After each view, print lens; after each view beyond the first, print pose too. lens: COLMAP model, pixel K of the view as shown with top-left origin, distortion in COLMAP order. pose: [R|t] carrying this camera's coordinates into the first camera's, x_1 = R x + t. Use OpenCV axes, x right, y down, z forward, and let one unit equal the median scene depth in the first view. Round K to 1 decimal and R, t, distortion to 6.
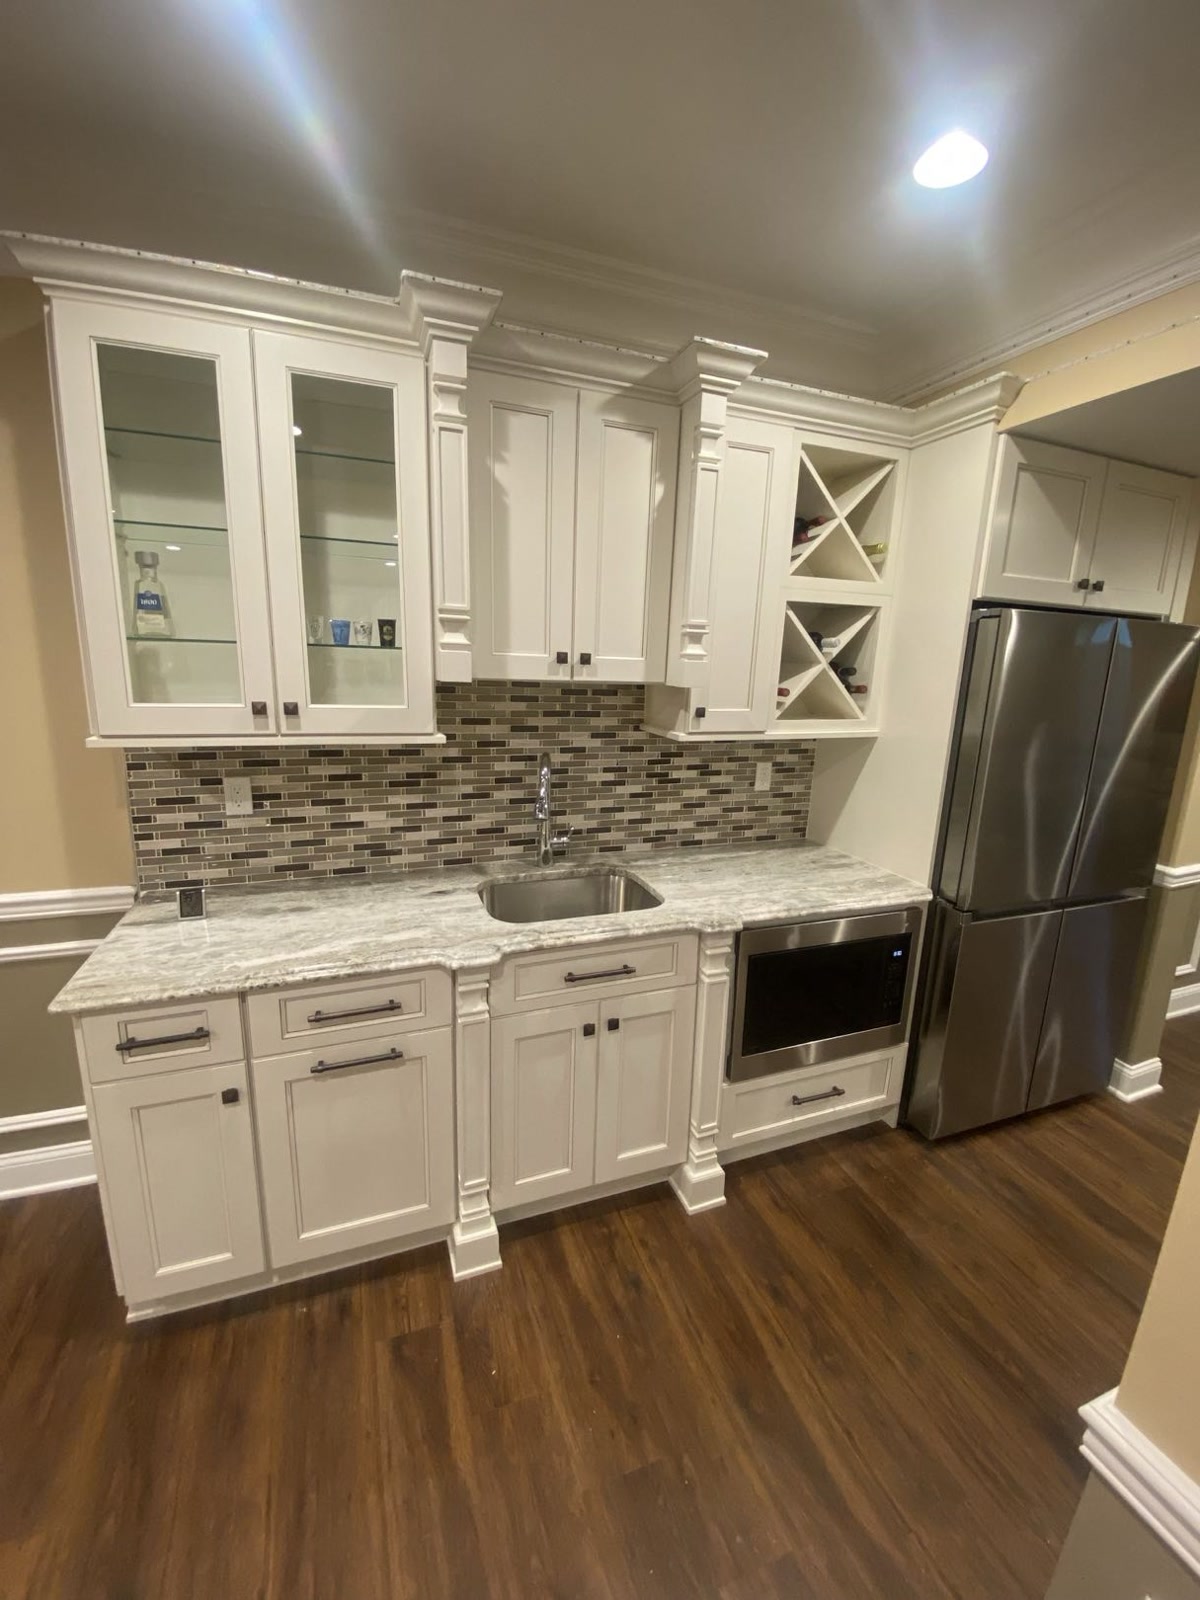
lens RADIAL K [[650.4, 0, 591.8], [0, 650.4, 801.9], [0, 0, 1]] dist [0.000119, 0.000027]
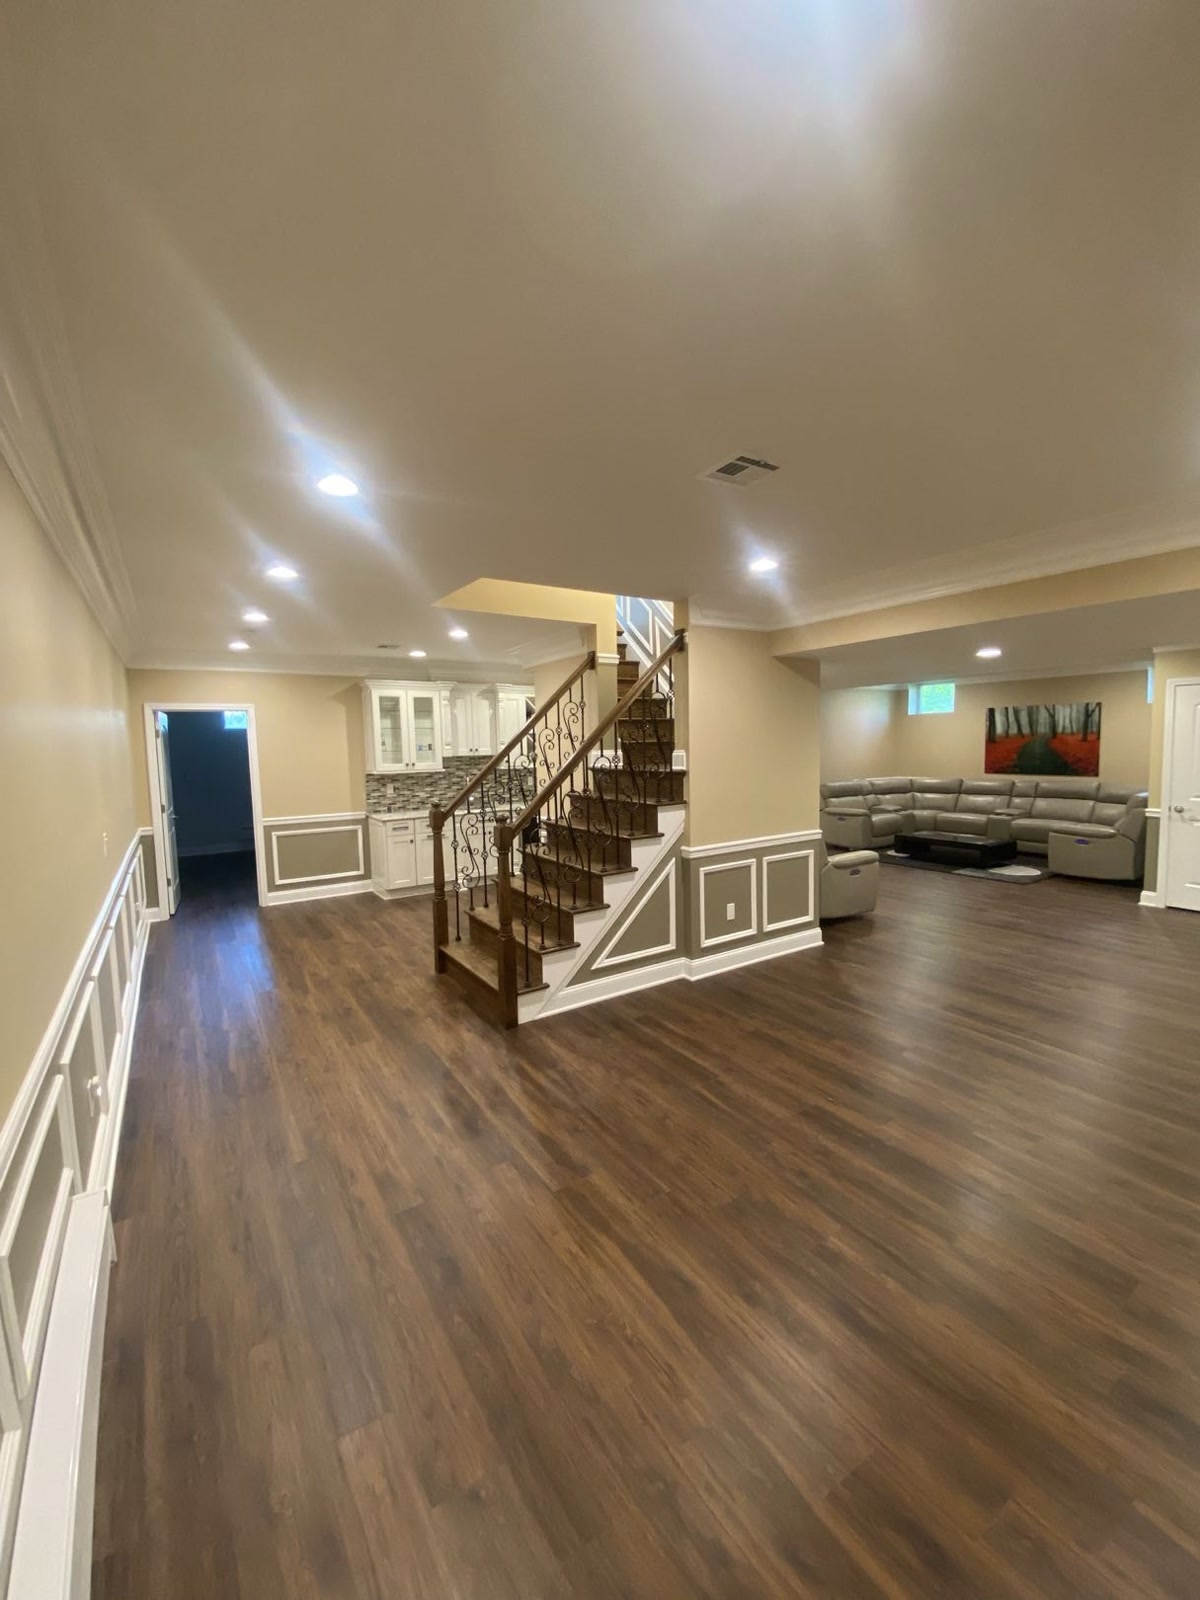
lens RADIAL K [[650.4, 0, 600.4], [0, 650.4, 801.2], [0, 0, 1]] dist [0.000119, 0.000027]
pose [[0.973223, -0.069931, 0.218969, -0.183430], [0.095827, 0.989306, -0.109959, 0.686482], [-0.208938, 0.127998, 0.969516, -3.401355]]
